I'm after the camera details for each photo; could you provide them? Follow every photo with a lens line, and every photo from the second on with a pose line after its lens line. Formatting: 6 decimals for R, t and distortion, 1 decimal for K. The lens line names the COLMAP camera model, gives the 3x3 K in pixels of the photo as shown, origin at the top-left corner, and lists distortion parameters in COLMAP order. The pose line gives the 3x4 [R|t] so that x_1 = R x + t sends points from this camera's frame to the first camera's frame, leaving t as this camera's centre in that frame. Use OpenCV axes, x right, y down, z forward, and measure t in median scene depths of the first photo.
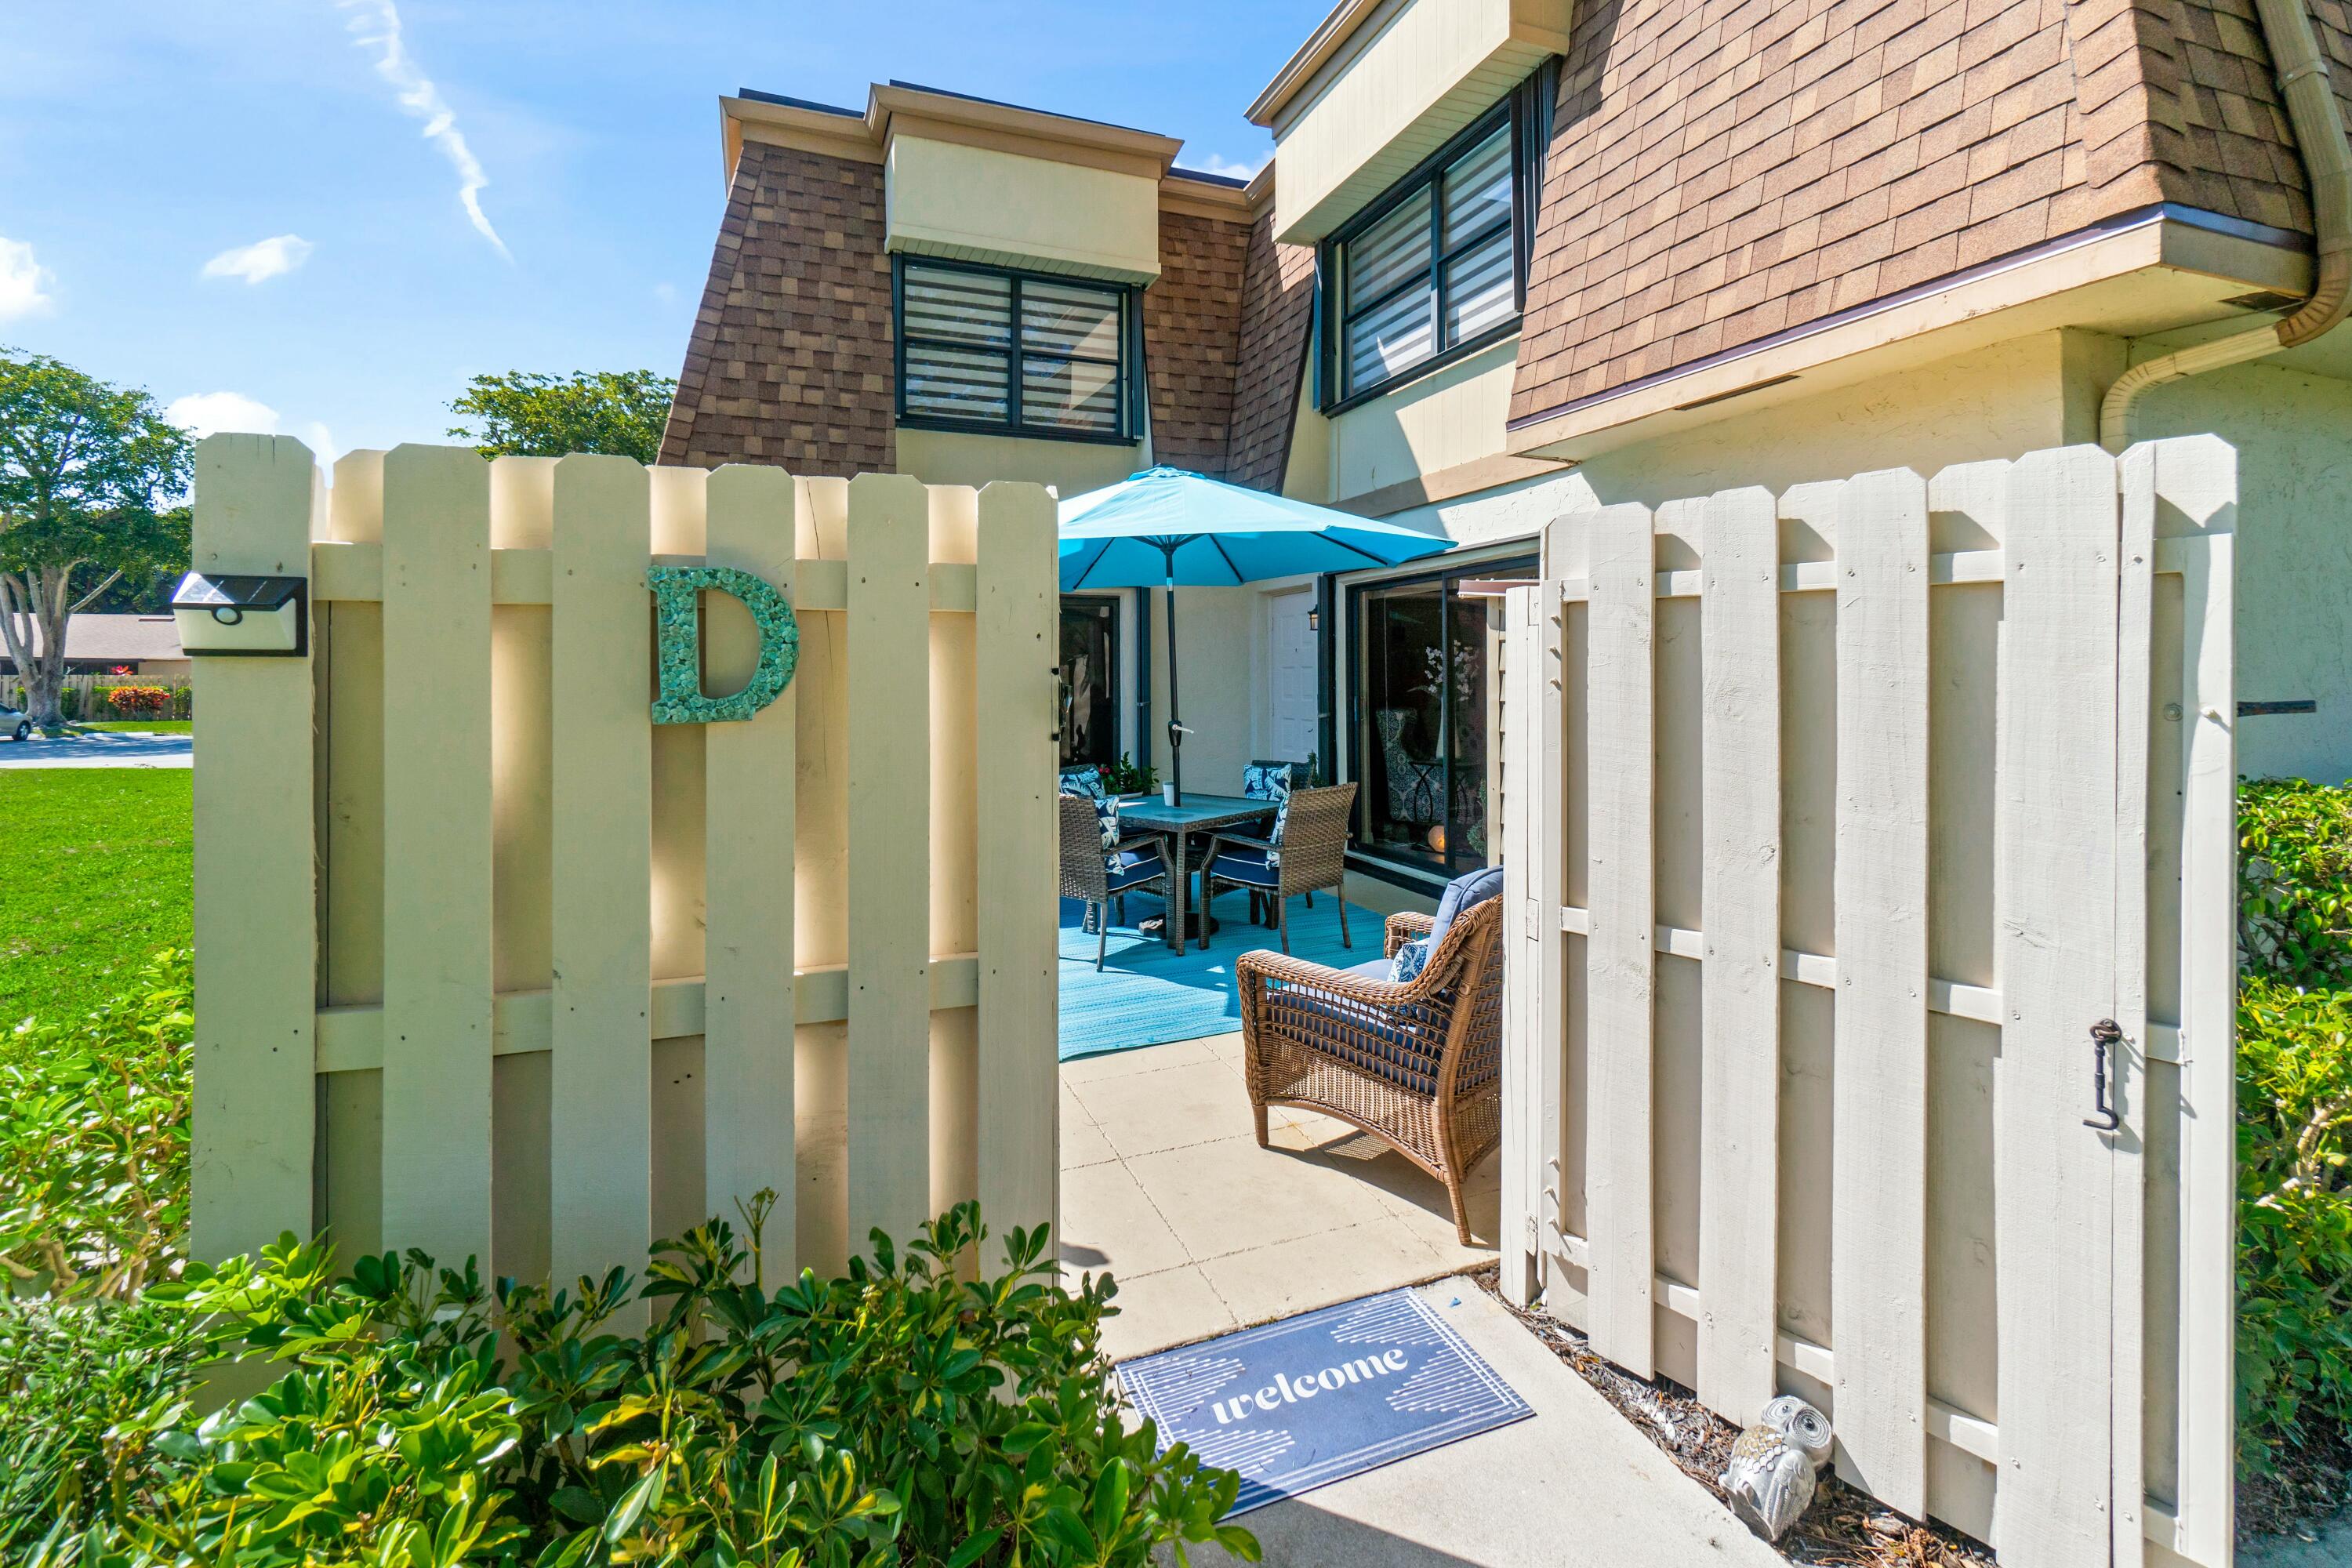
lens RADIAL K [[1034.1, 0, 1188.6], [0, 1034.1, 683.3], [0, 0, 1]] dist [-0.004850, 0.001564]
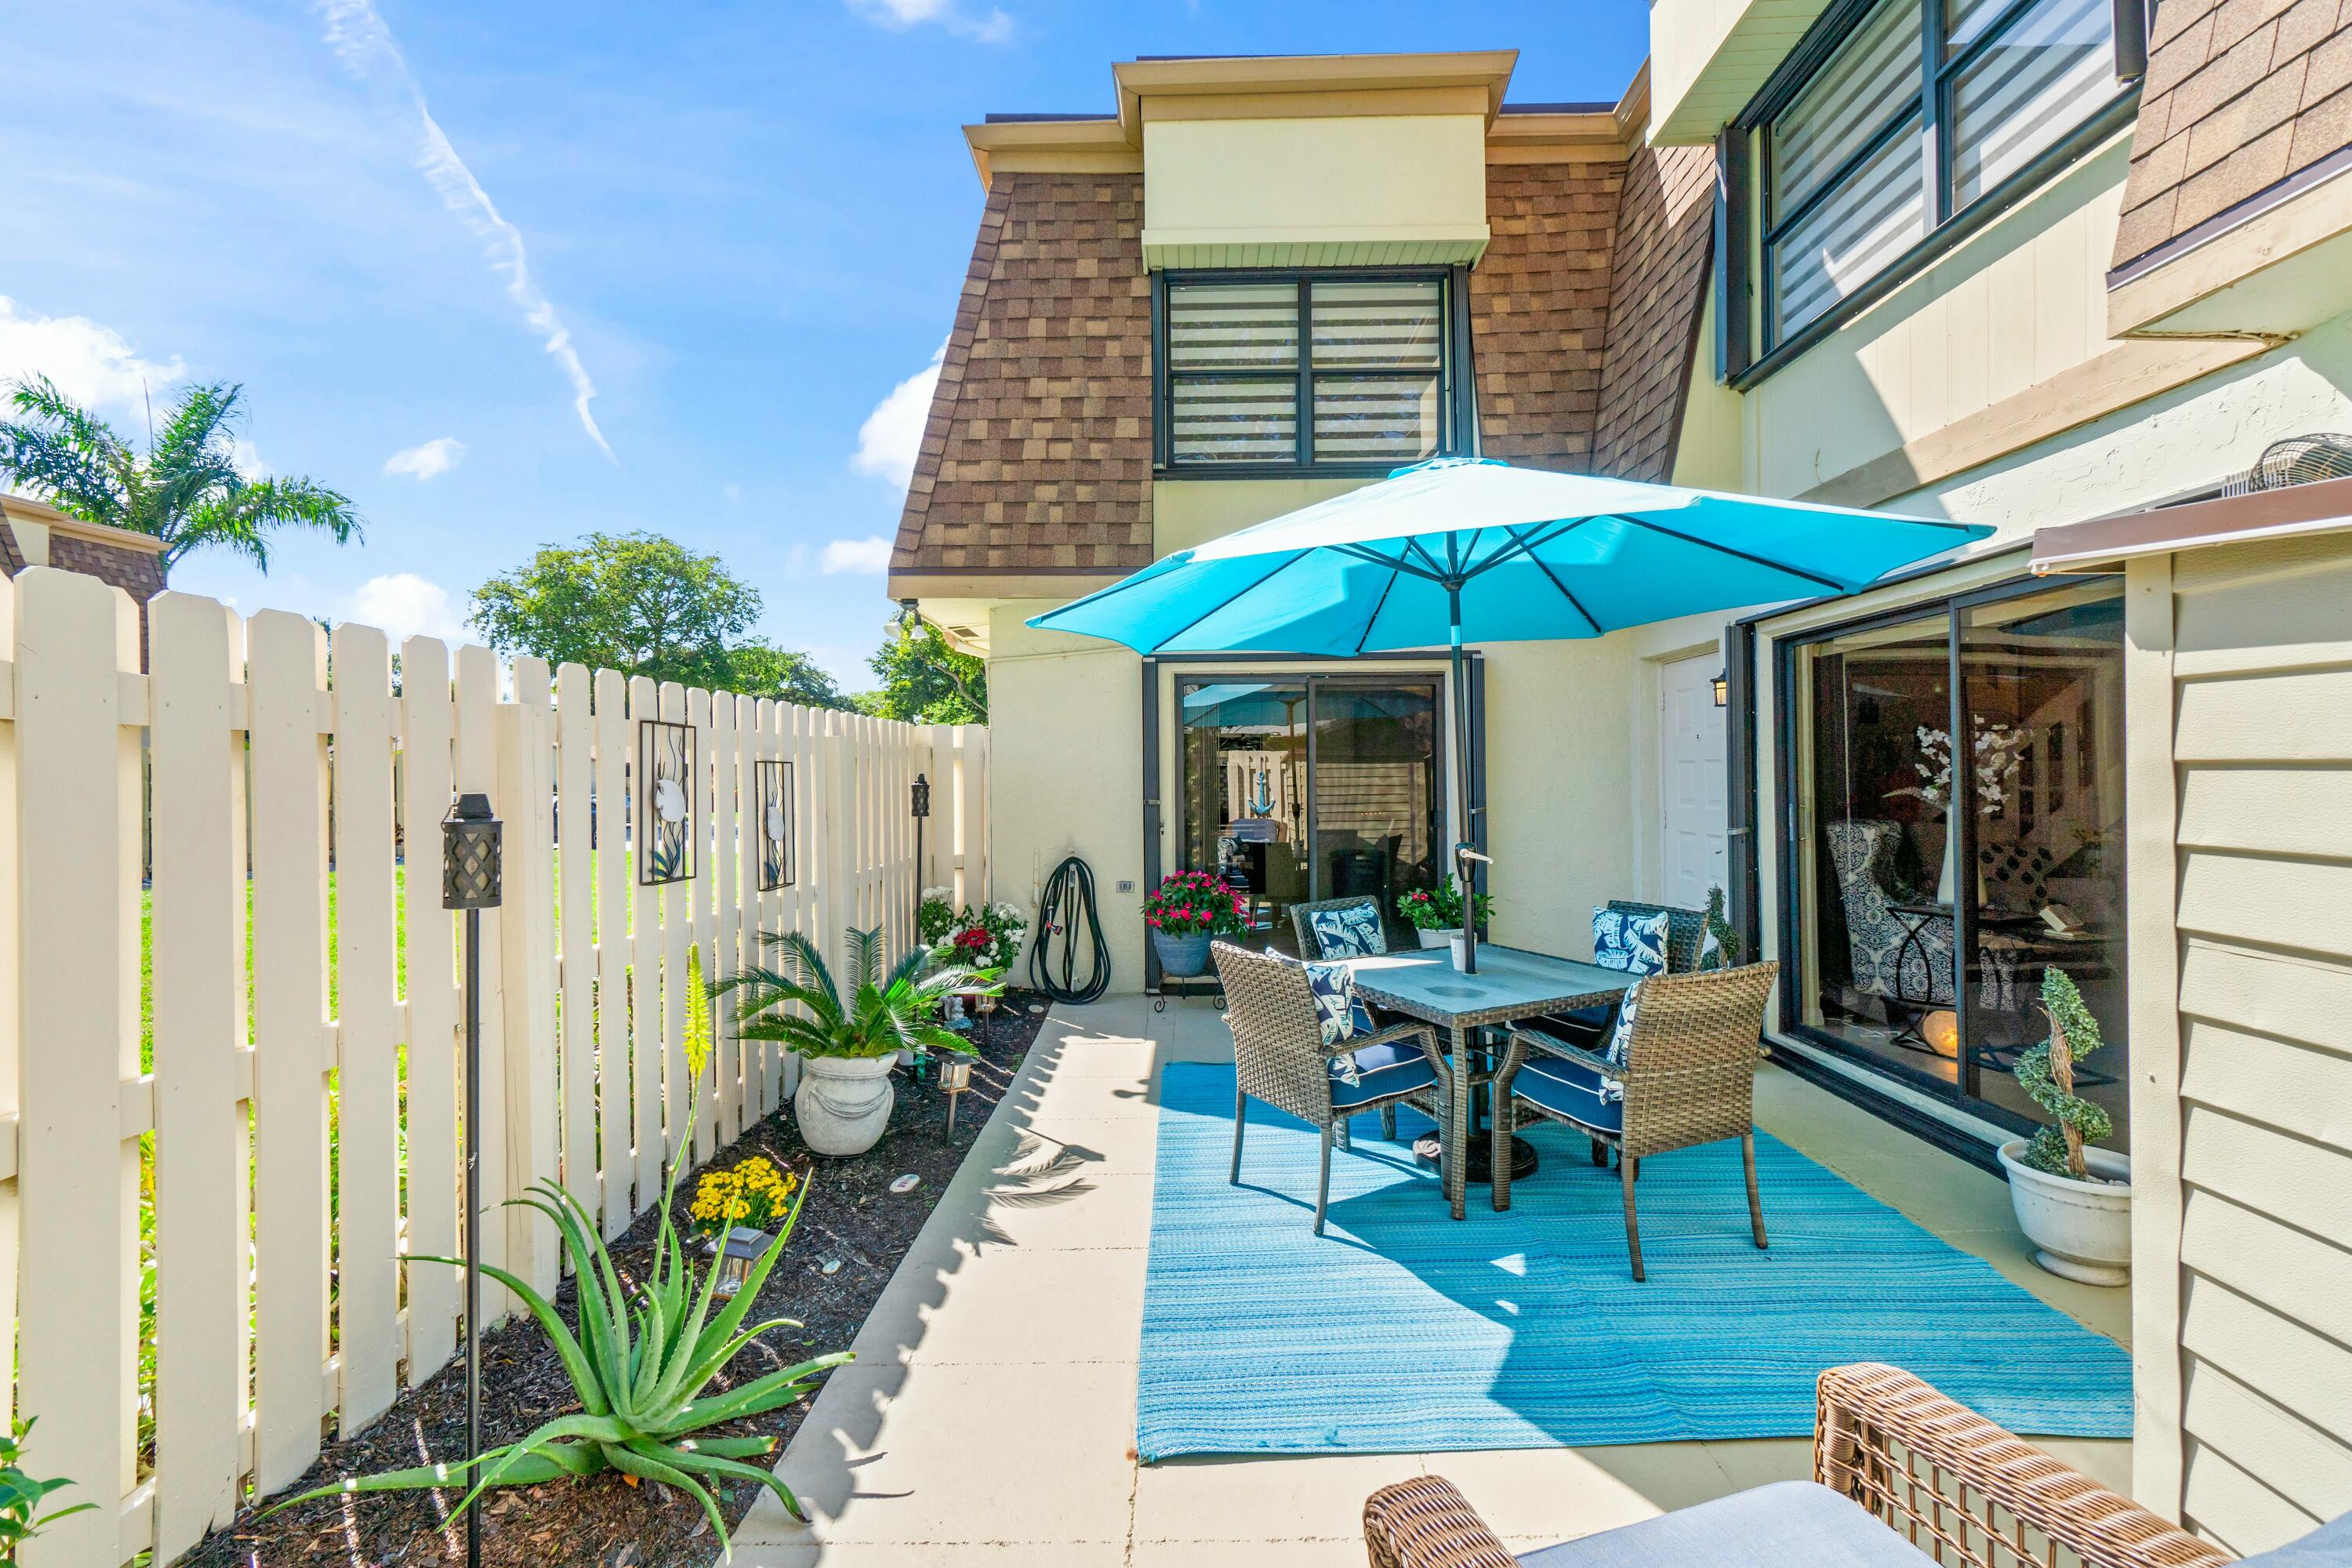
lens RADIAL K [[1034.1, 0, 1174.6], [0, 1034.1, 772.6], [0, 0, 1]] dist [-0.004850, 0.001564]
pose [[0.923424, -0.005092, -0.383746, 0.051608], [0.001959, 0.999961, -0.008557, -0.002437], [0.383775, 0.007150, 0.923399, 0.240281]]
